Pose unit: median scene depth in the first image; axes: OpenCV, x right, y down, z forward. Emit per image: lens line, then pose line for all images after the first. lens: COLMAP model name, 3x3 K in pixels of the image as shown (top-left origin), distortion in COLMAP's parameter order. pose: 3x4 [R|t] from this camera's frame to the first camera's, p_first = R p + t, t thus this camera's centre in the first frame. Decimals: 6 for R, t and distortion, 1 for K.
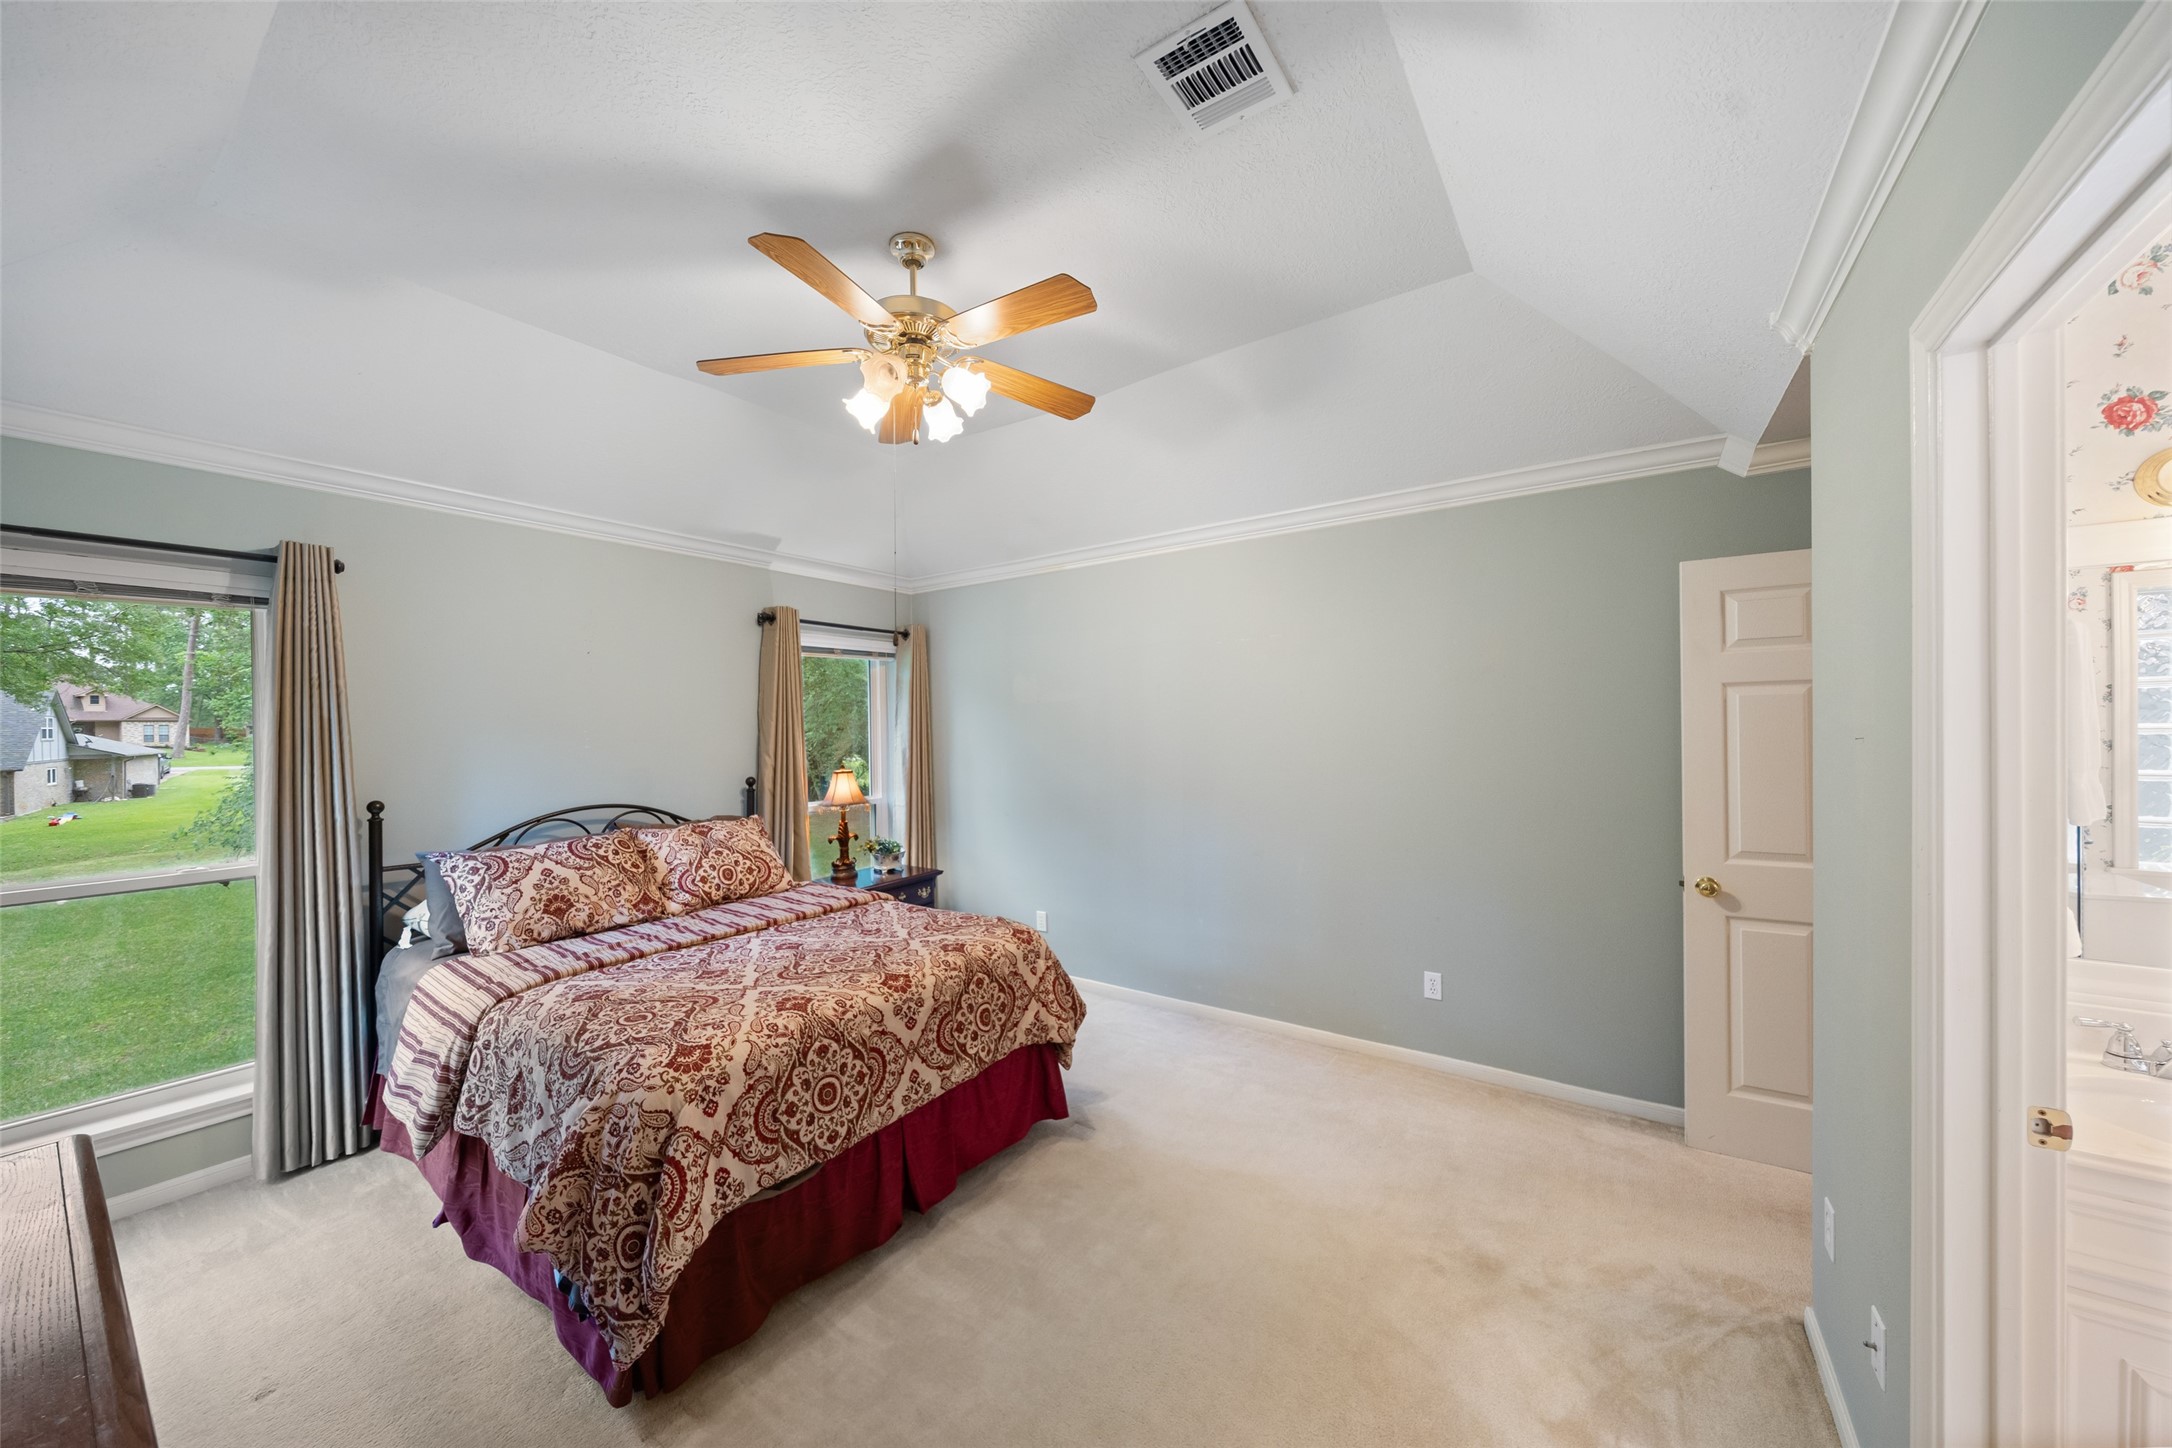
lens RADIAL K [[749.1, 0, 1094.6], [0, 749.1, 731.2], [0, 0, 1]] dist [-0.005794, 0.000206]
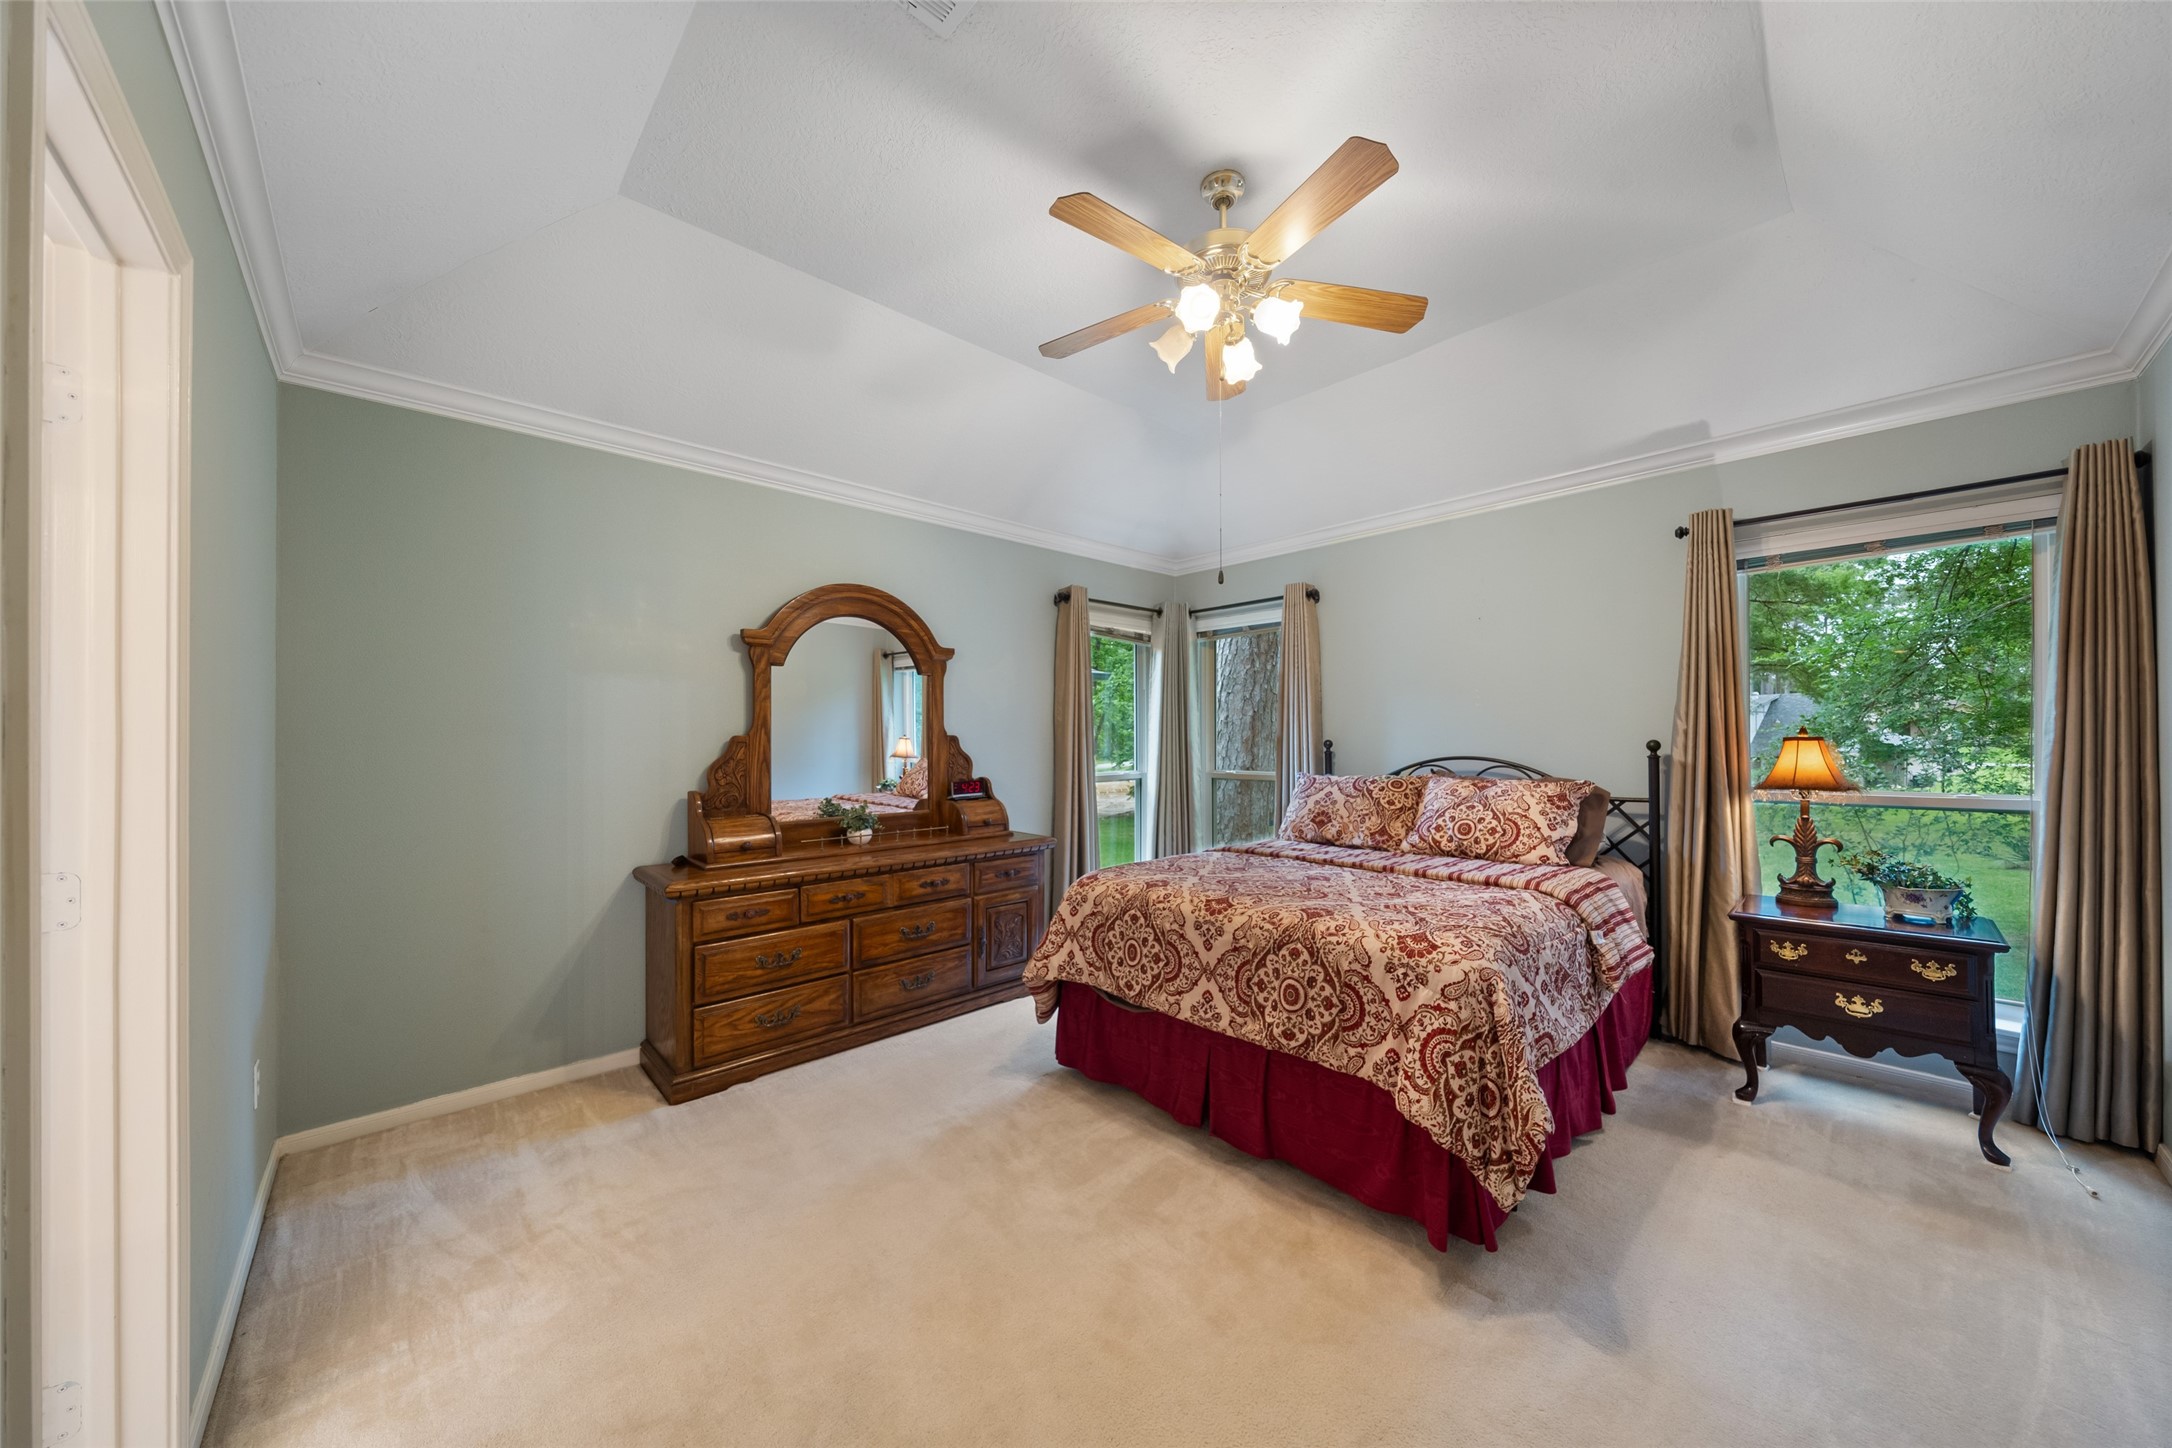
lens RADIAL K [[749.1, 0, 1089.1], [0, 749.1, 727.9], [0, 0, 1]] dist [-0.005794, 0.000206]
pose [[-0.205802, -0.000219, -0.978594, 0.786404], [0.002591, 0.999996, -0.000768, 0.084536], [0.978590, -0.002693, -0.205800, 1.018866]]
